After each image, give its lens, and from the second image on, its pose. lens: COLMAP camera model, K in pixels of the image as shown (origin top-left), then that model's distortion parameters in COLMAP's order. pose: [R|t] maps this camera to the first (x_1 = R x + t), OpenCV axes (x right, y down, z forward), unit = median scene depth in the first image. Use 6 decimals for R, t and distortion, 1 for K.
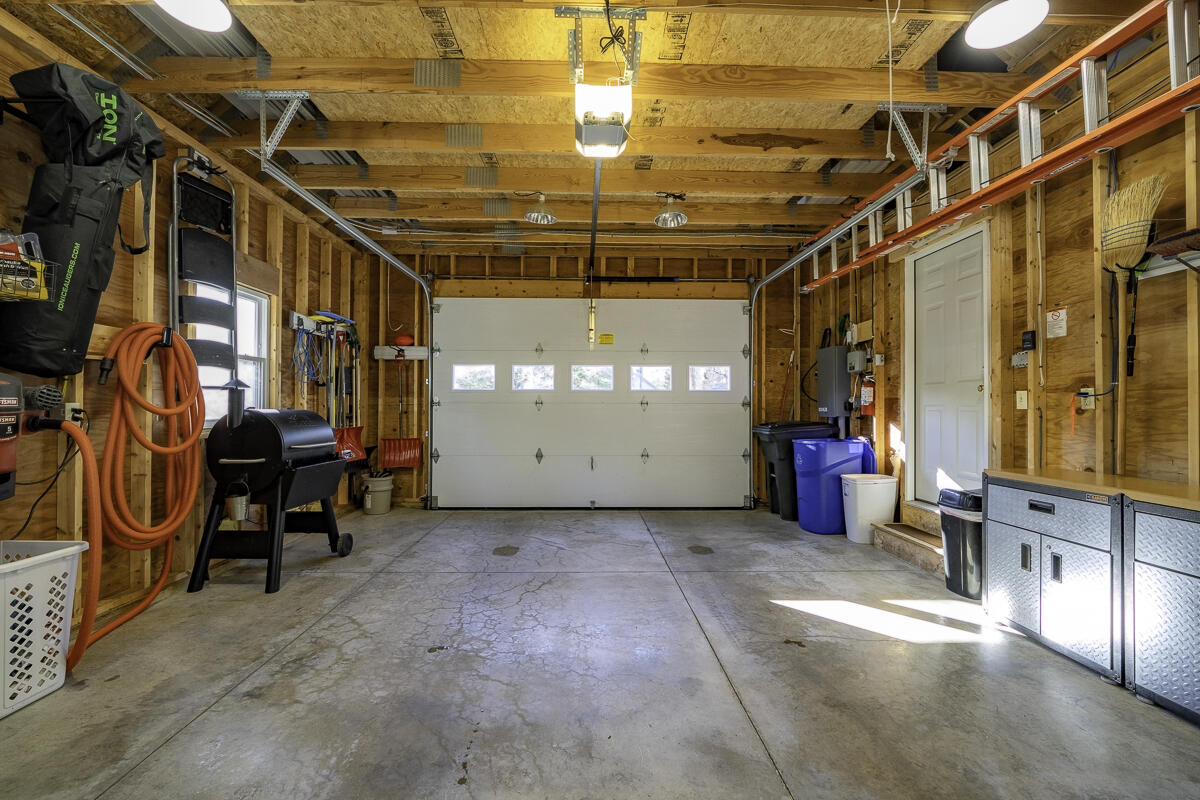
lens RADIAL K [[485.4, 0, 596.5], [0, 485.4, 400.1], [0, 0, 1]] dist [-0.001554, -0.000192]
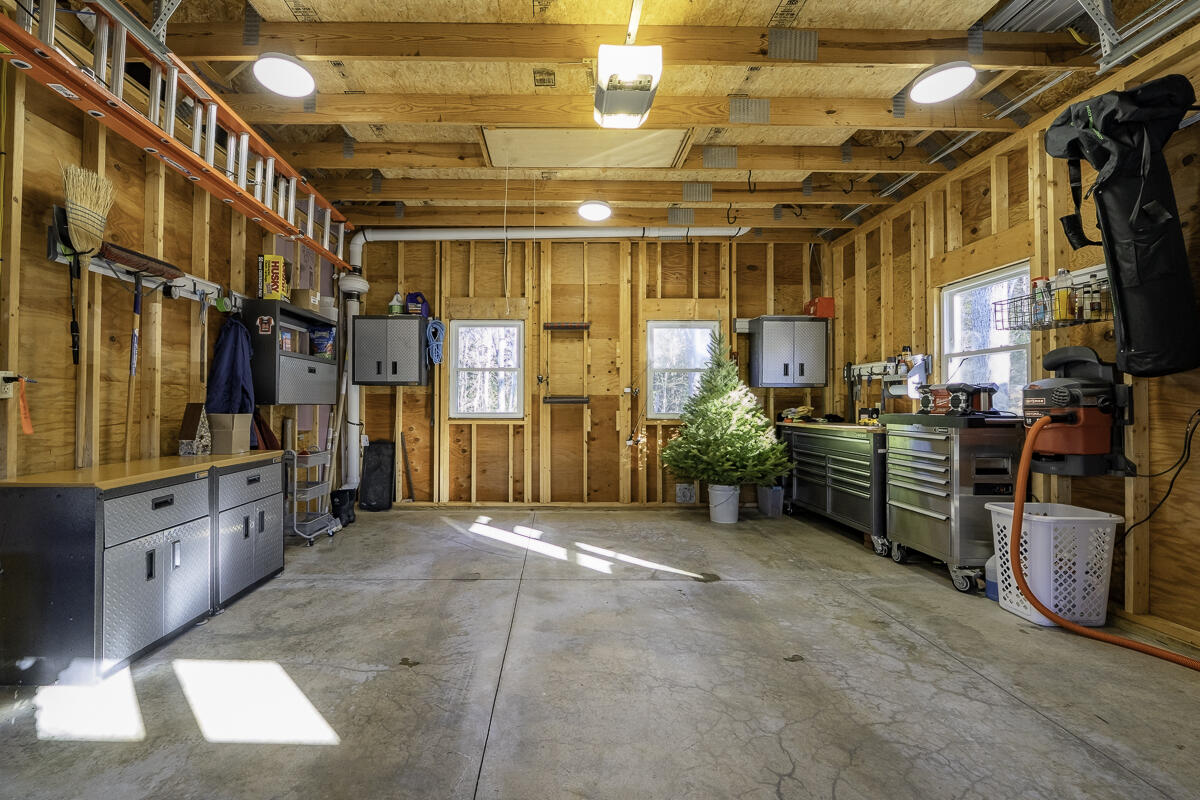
lens RADIAL K [[485.4, 0, 596.5], [0, 485.4, 400.1], [0, 0, 1]] dist [-0.001554, -0.000192]
pose [[-0.998722, -0.009478, -0.049646, 0.115677], [-0.008485, 0.999760, -0.020185, 0.032337], [0.049825, -0.019738, -0.998563, 2.018879]]
